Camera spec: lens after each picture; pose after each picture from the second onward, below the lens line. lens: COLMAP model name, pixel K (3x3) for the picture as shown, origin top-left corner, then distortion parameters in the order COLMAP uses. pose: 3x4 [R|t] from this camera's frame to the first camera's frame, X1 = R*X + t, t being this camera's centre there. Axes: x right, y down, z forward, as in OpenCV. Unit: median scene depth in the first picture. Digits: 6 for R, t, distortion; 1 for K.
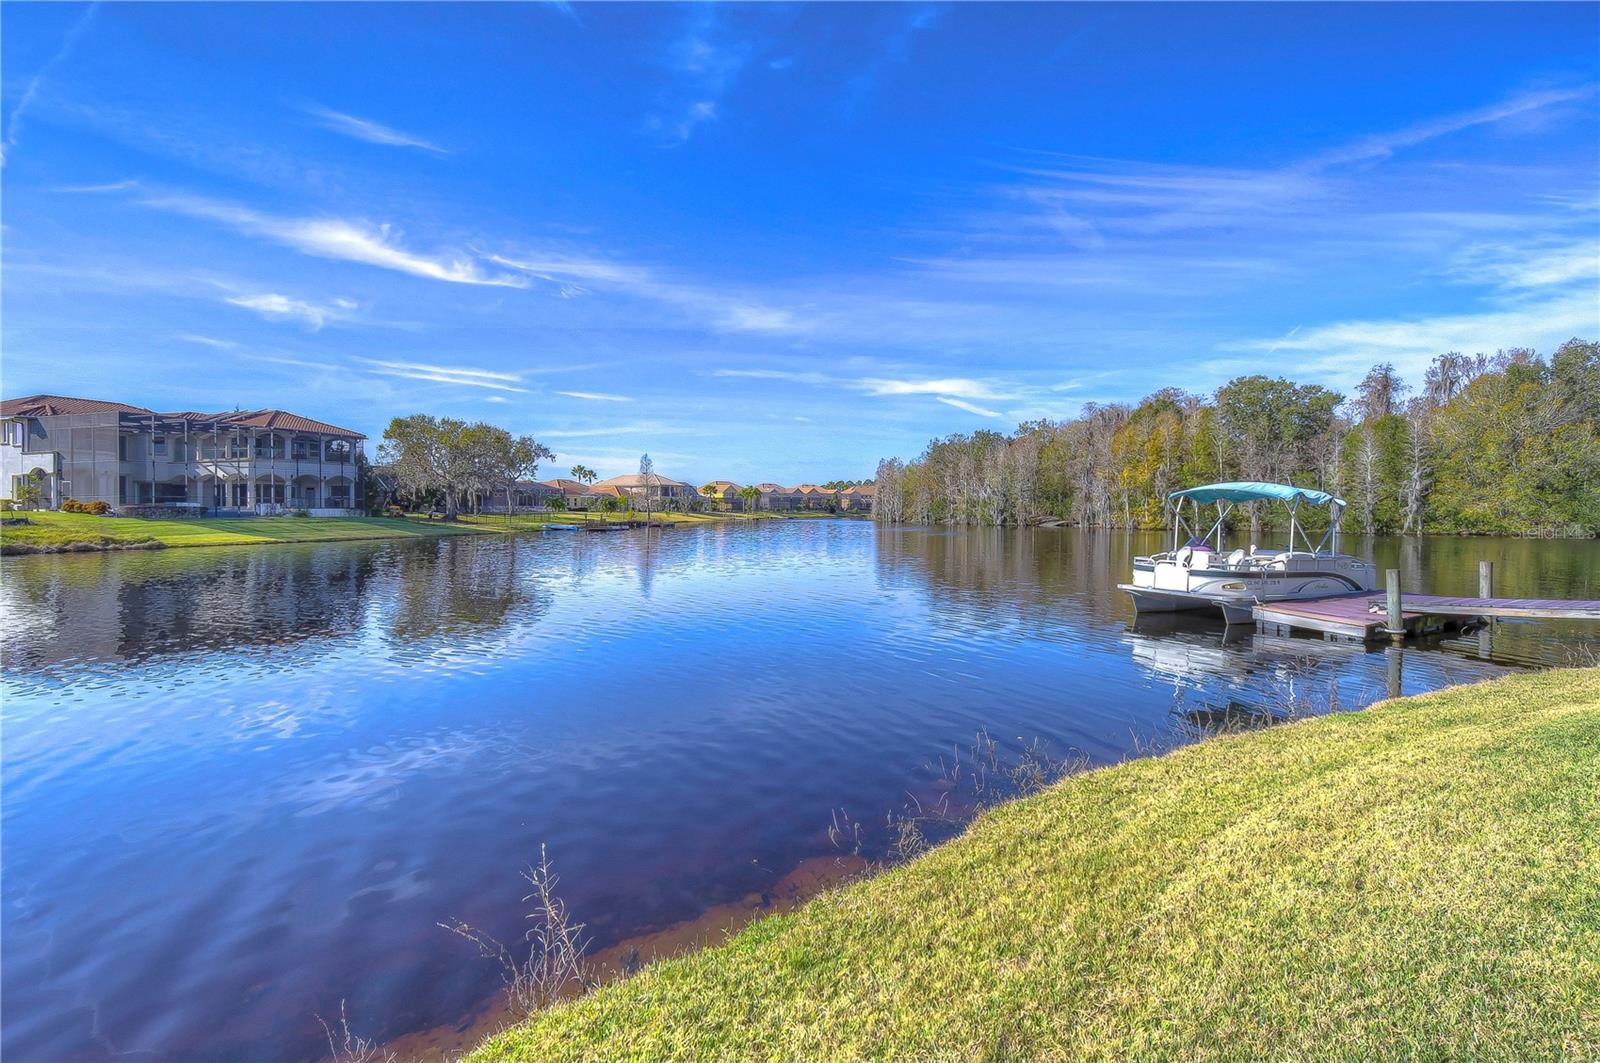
lens RADIAL K [[810.3, 0, 783.8], [0, 810.3, 515.9], [0, 0, 1]] dist [0.008946, -0.007266]
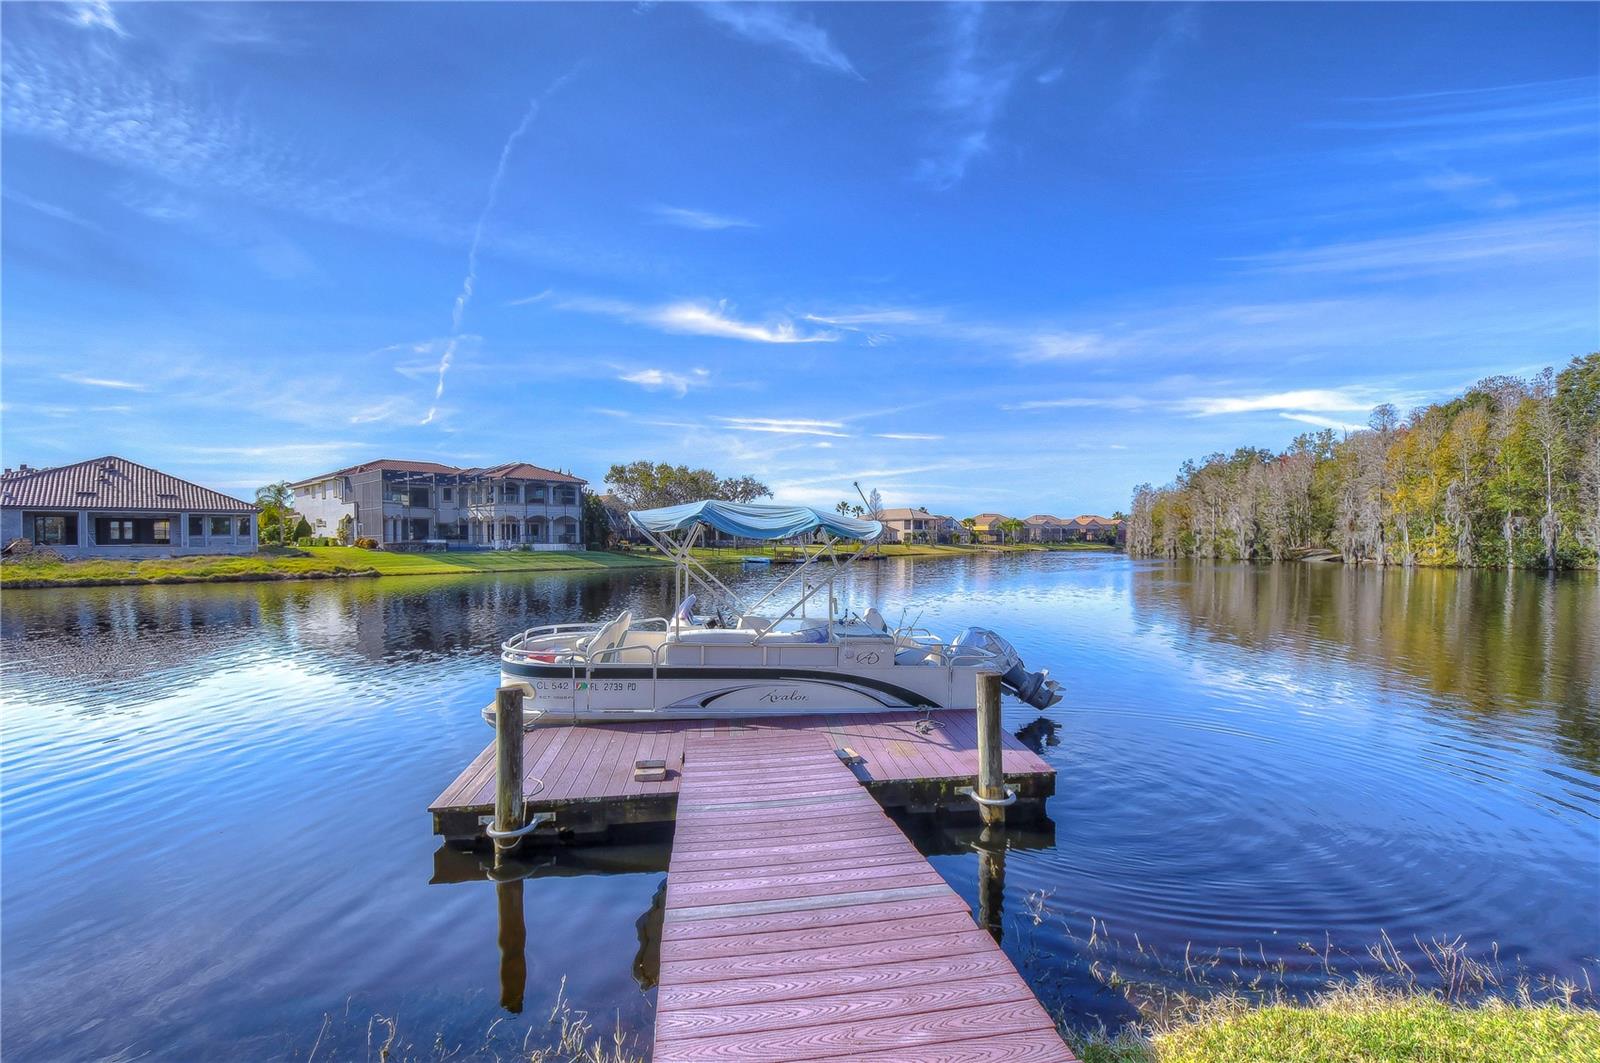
lens RADIAL K [[754.4, 0, 796.2], [0, 754.4, 572.6], [0, 0, 1]] dist [0.007660, -0.004611]
pose [[0.912594, 0.011989, -0.408691, 0.184902], [0.002003, 0.999427, 0.033791, -0.002518], [0.408862, -0.031656, 0.912047, 0.105573]]
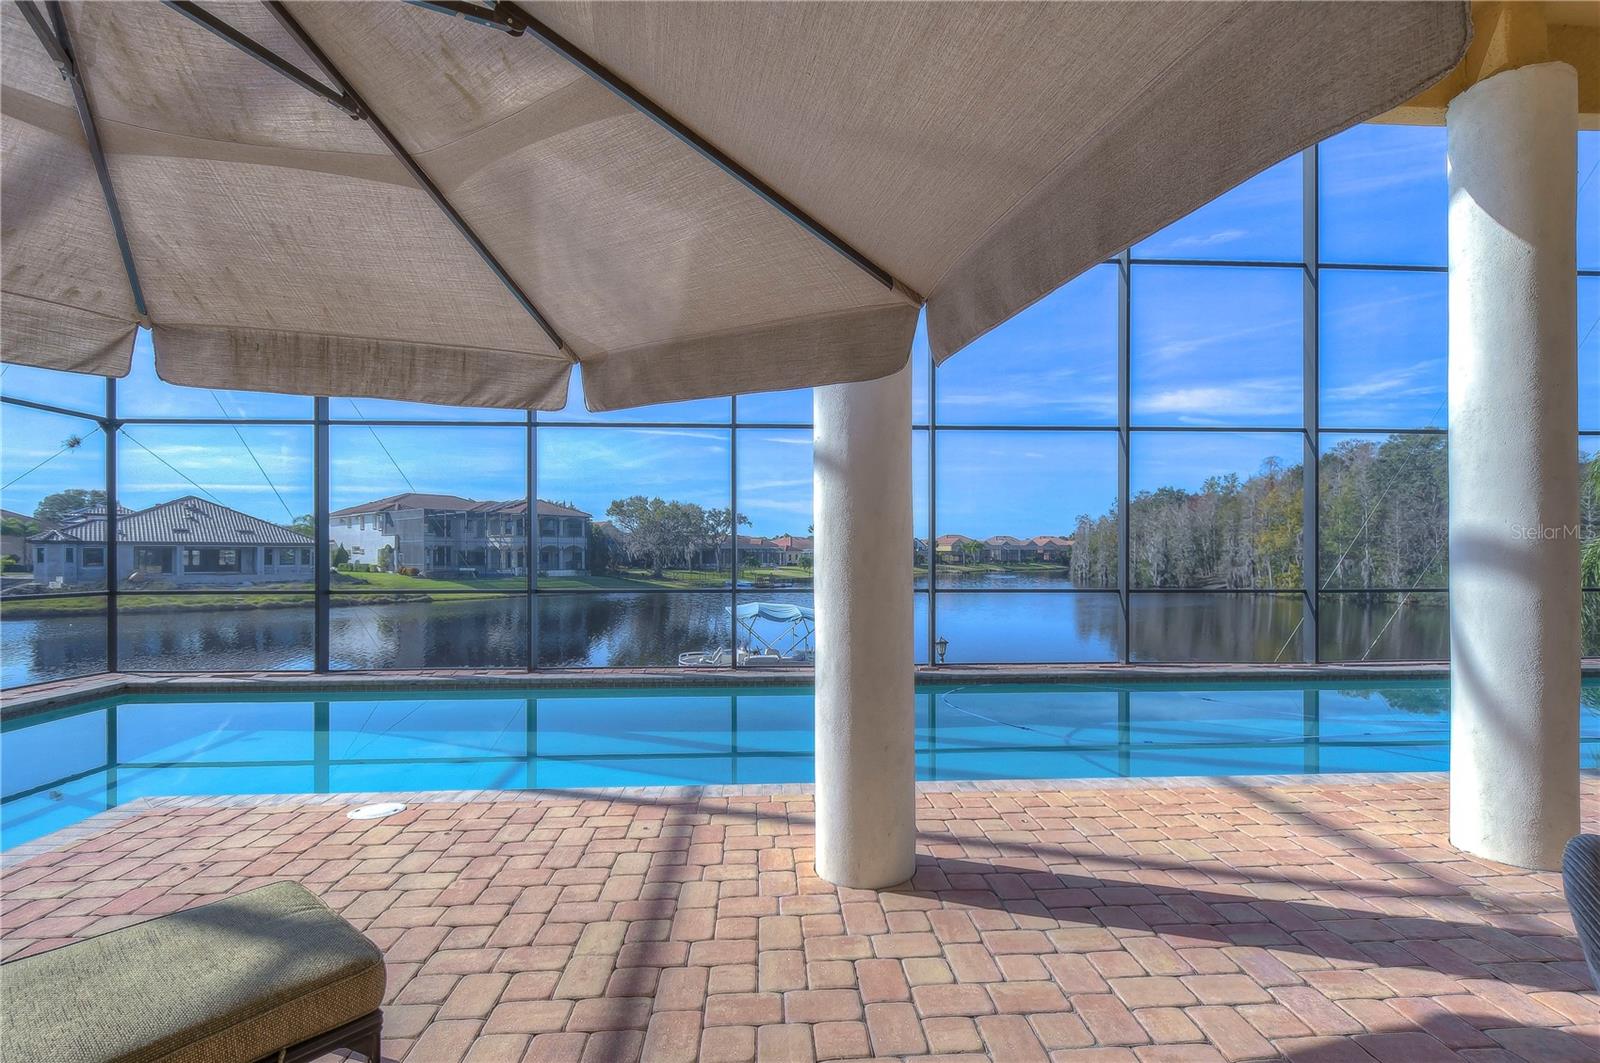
lens RADIAL K [[754.4, 0, 782.2], [0, 754.4, 565.4], [0, 0, 1]] dist [0.007660, -0.004611]
pose [[0.919181, 0.006494, -0.393781, 0.239726], [-0.003217, 0.999955, 0.008980, -0.024109], [0.393821, -0.006987, 0.919161, -0.029325]]
